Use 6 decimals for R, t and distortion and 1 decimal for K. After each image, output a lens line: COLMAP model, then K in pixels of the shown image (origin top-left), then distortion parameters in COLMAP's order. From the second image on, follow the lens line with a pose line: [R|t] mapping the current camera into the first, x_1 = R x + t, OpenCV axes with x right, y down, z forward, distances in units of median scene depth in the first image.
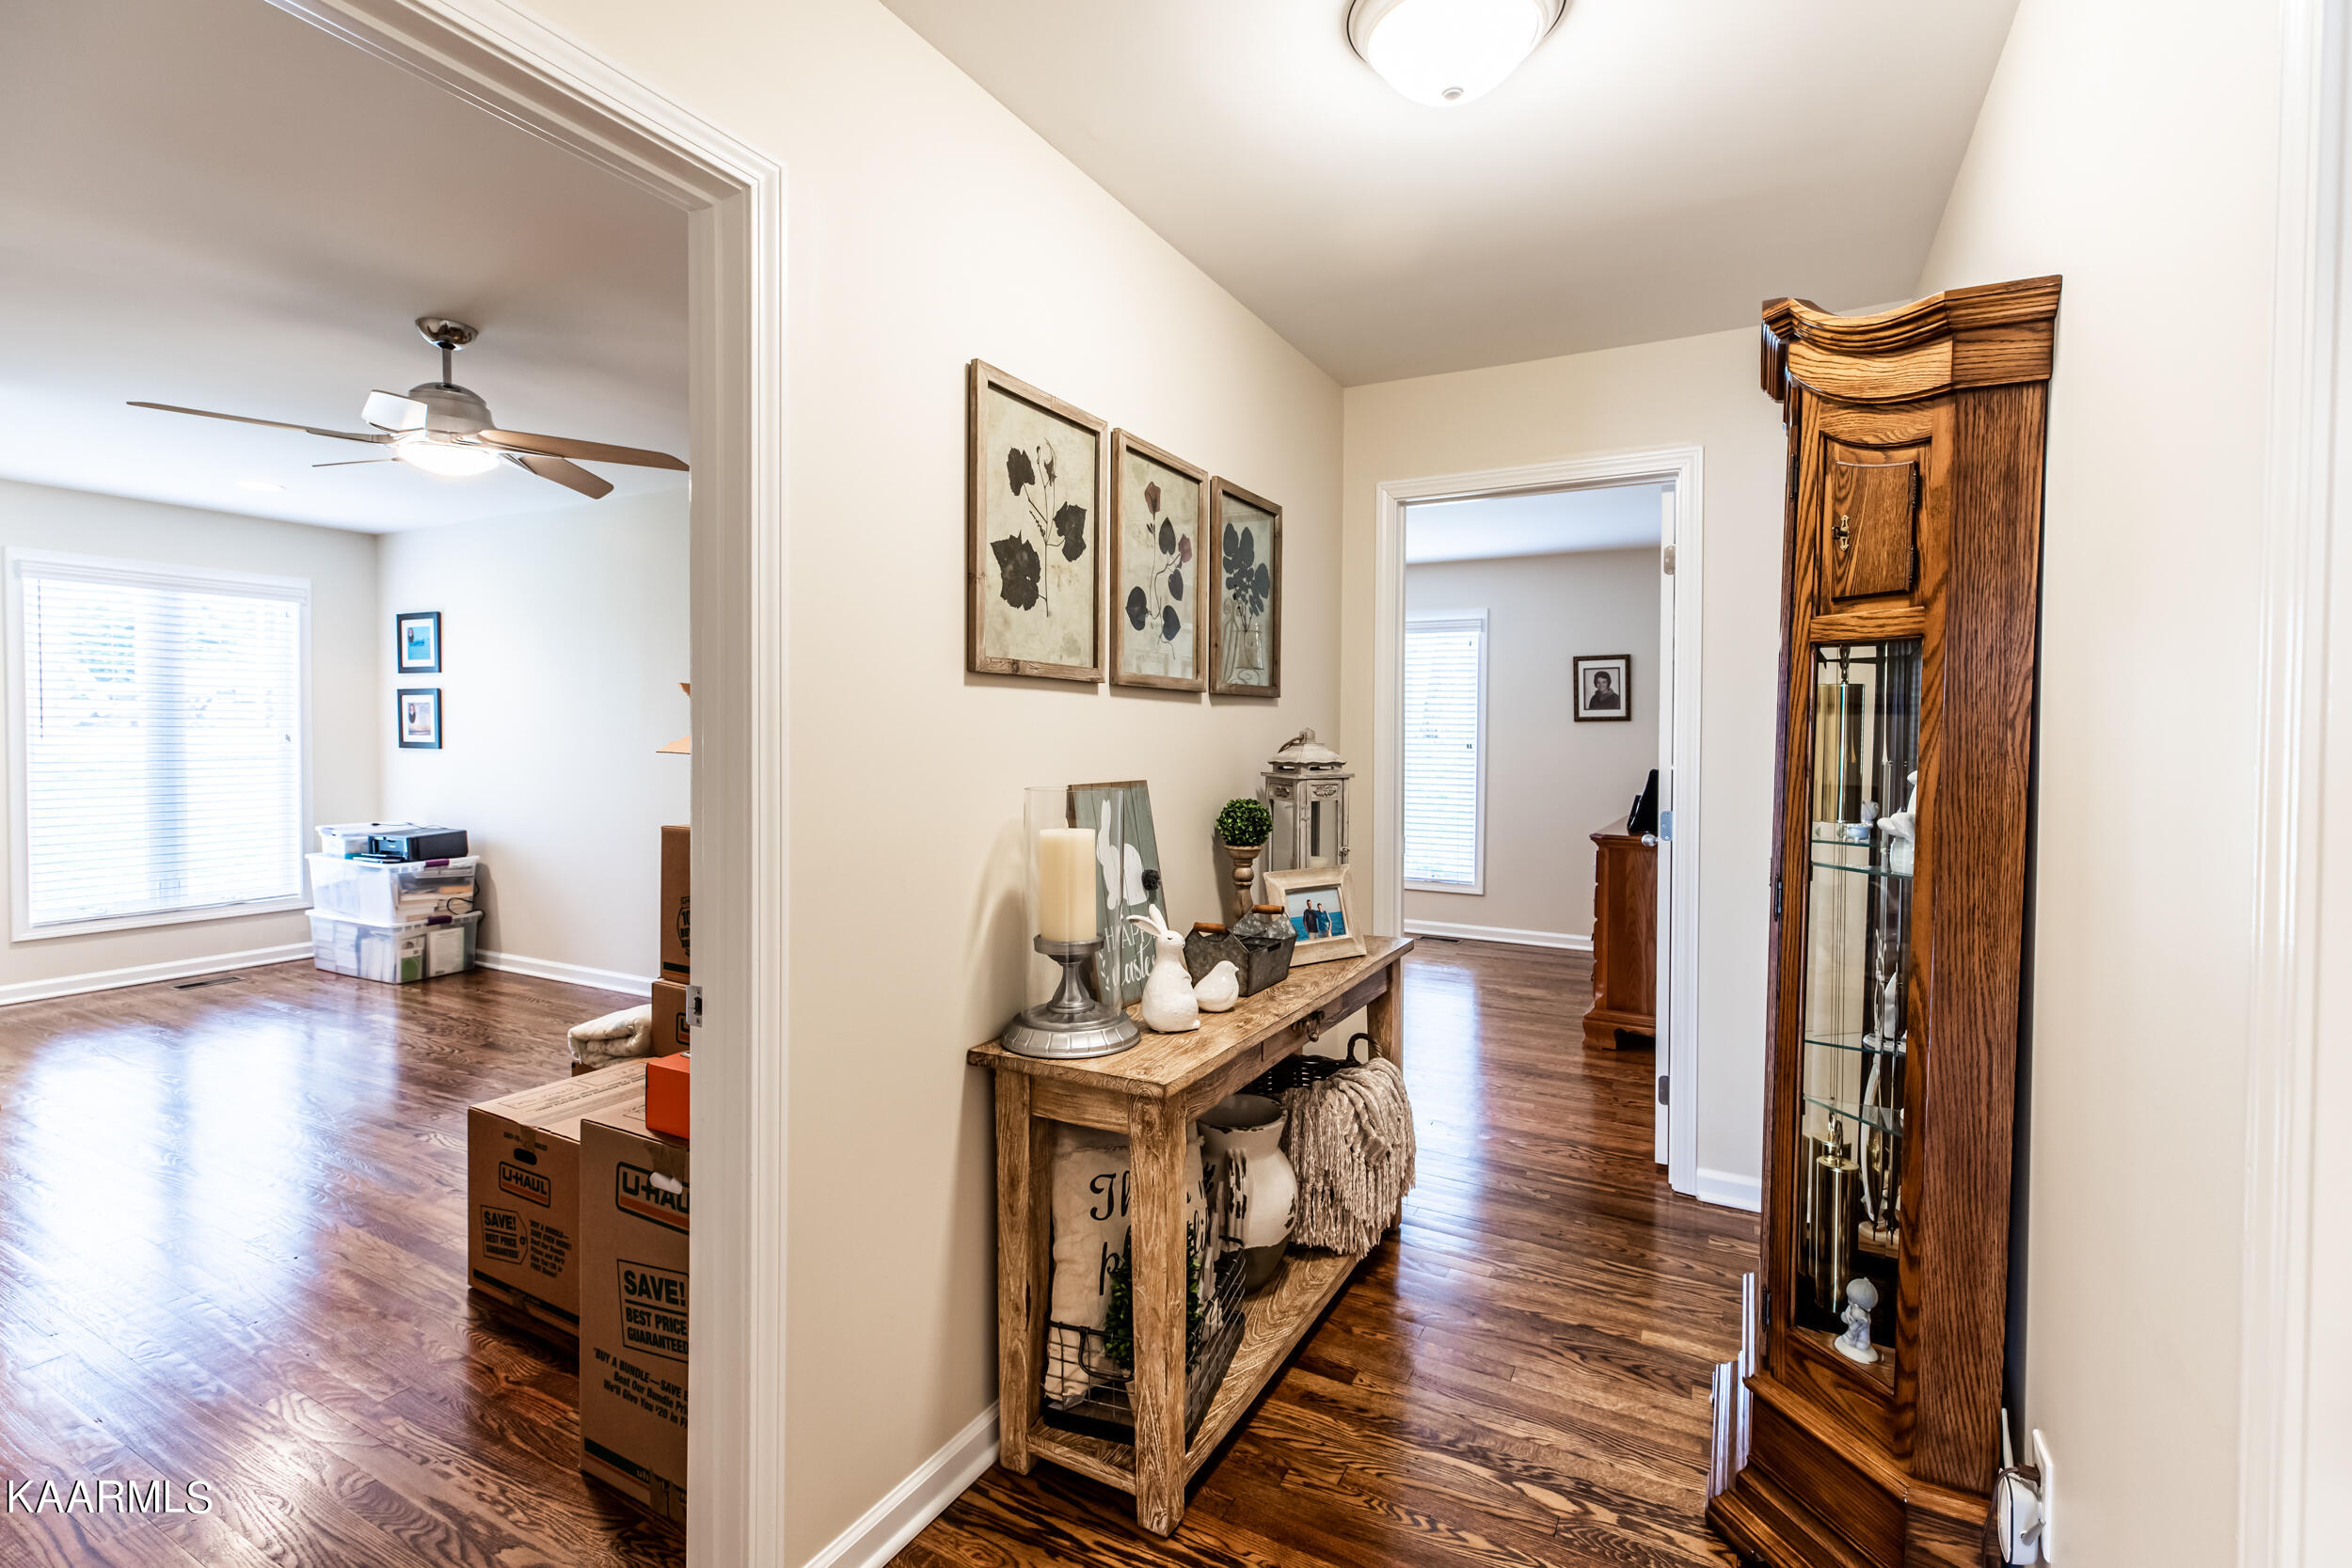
lens RADIAL K [[1093.0, 0, 1185.5], [0, 1093.0, 739.1], [0, 0, 1]] dist [0.000789, 0.000197]
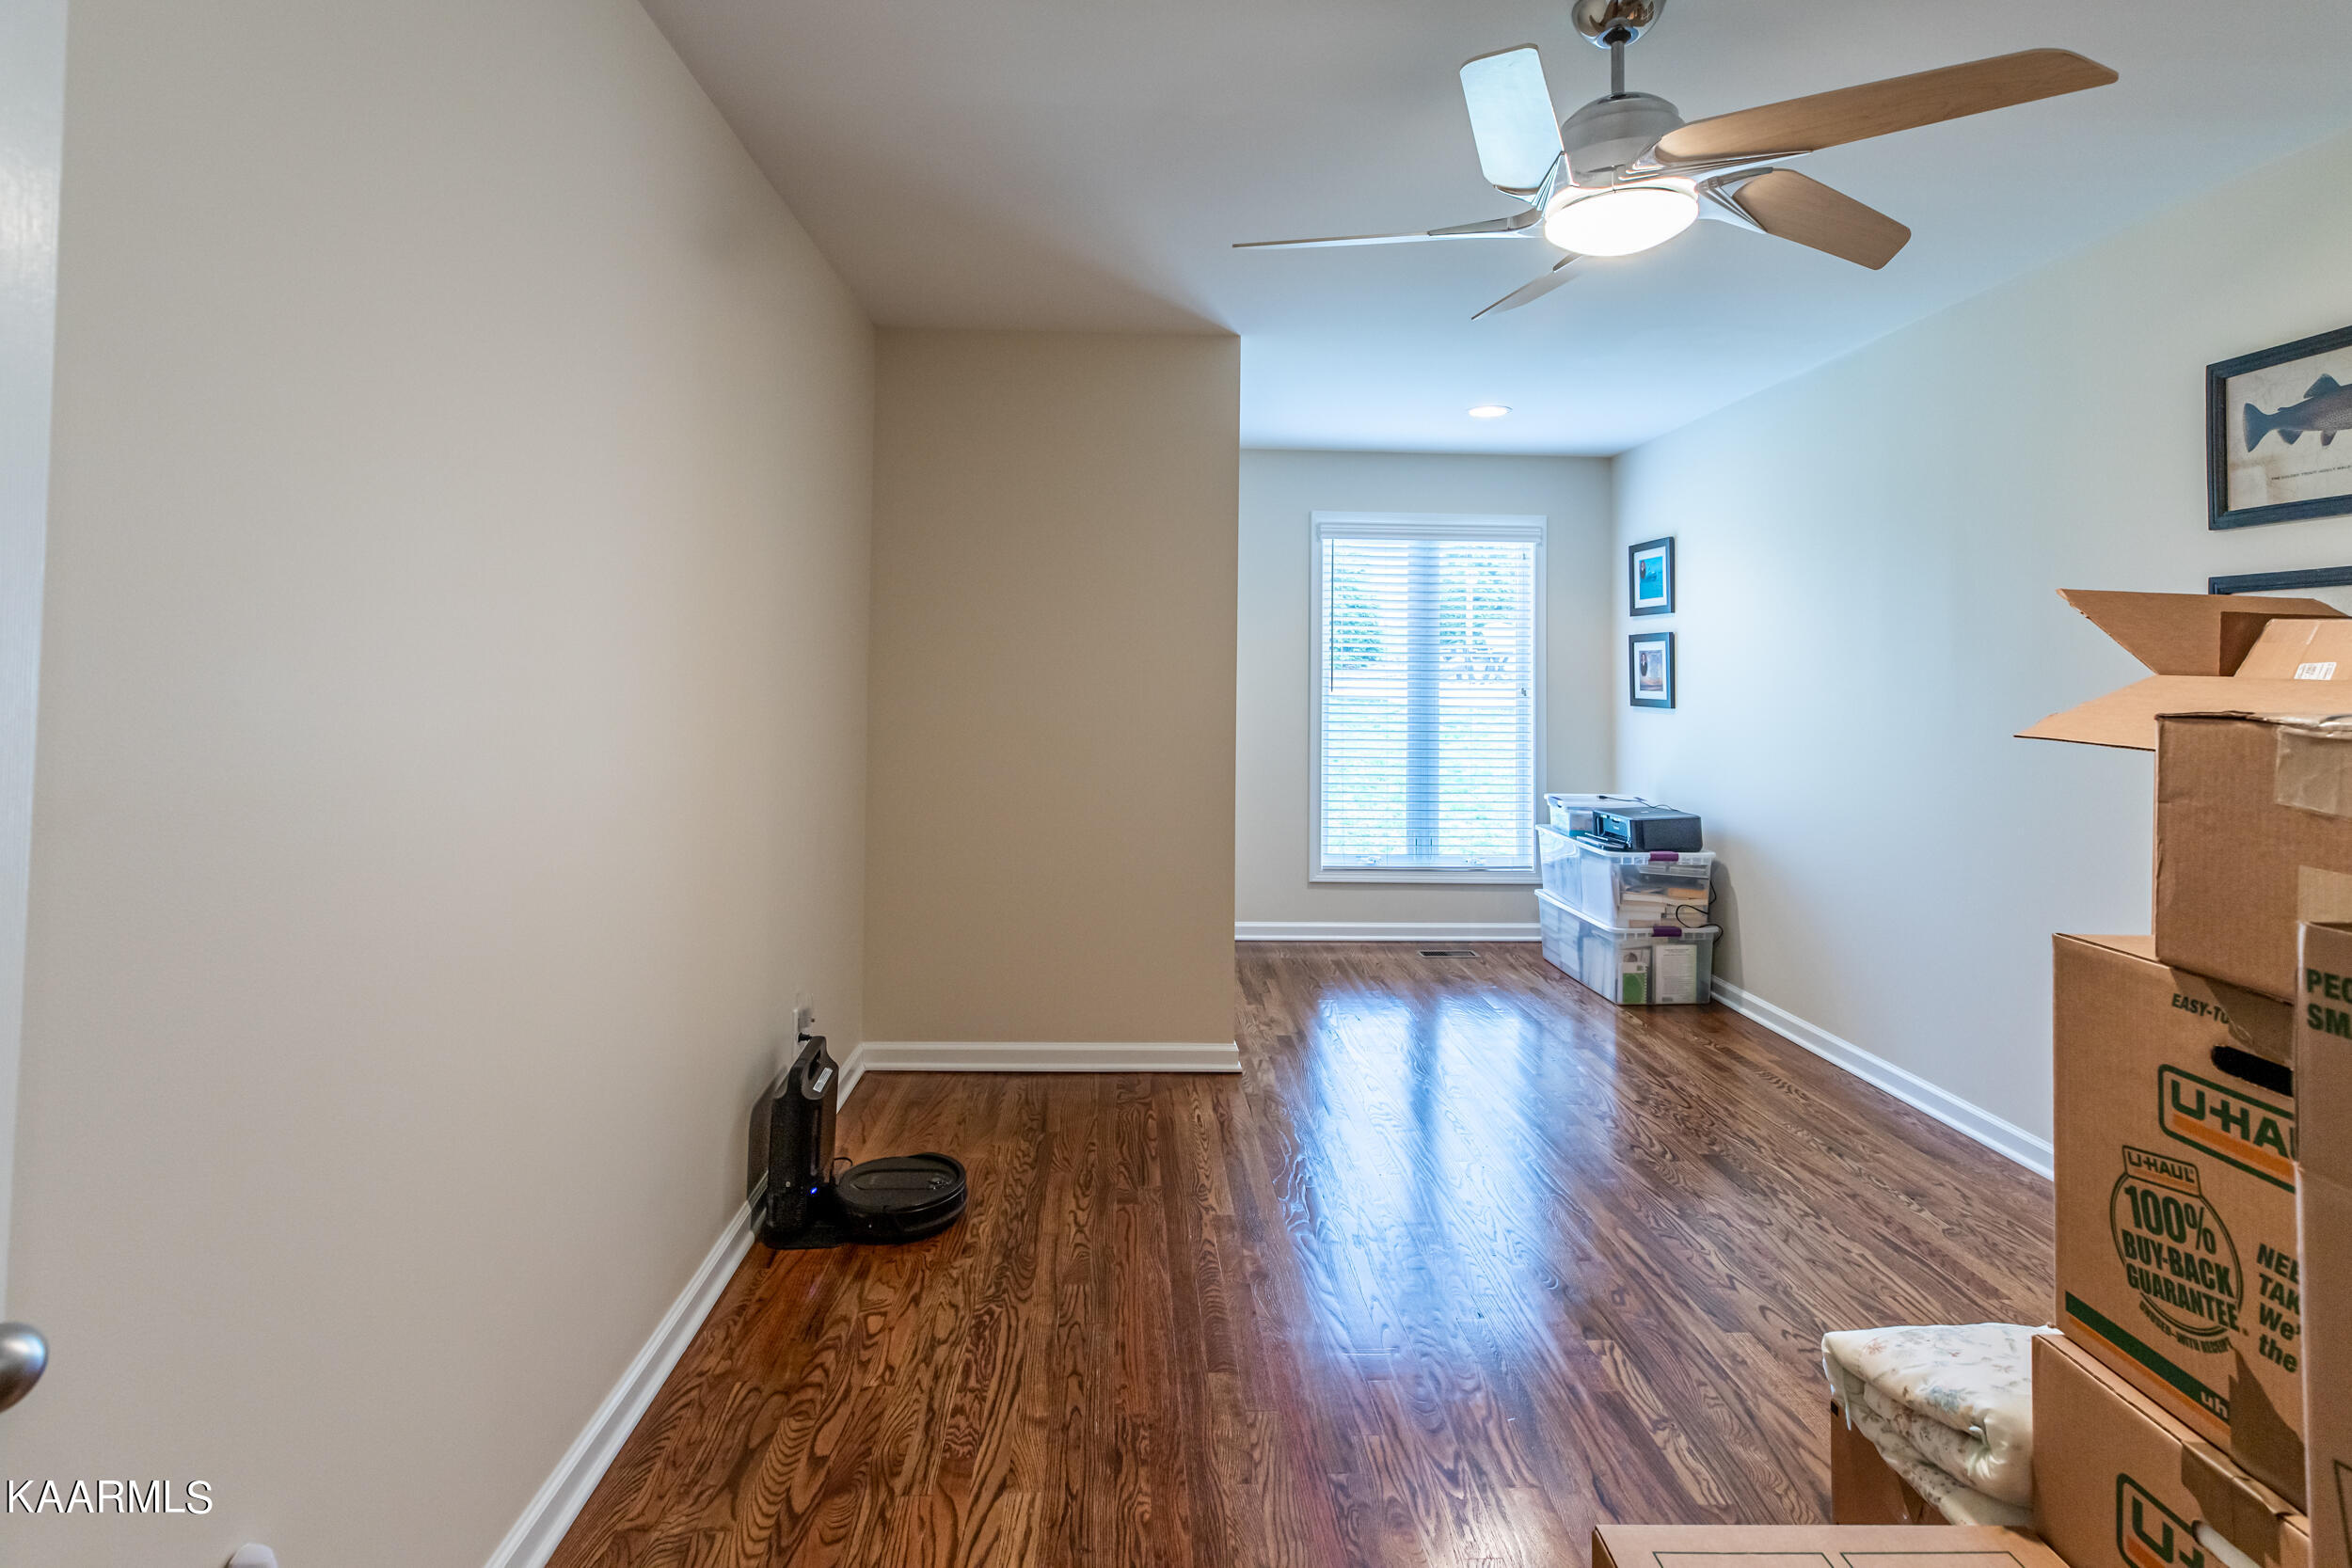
lens RADIAL K [[1144.6, 0, 1178.1], [0, 1144.6, 644.1], [0, 0, 1]] dist [0.002229, 0.000446]
pose [[0.507206, -0.023184, -0.861513, -0.154679], [-0.014843, 0.999255, -0.035629, -0.002776], [0.861697, 0.030859, 0.506484, 0.283969]]
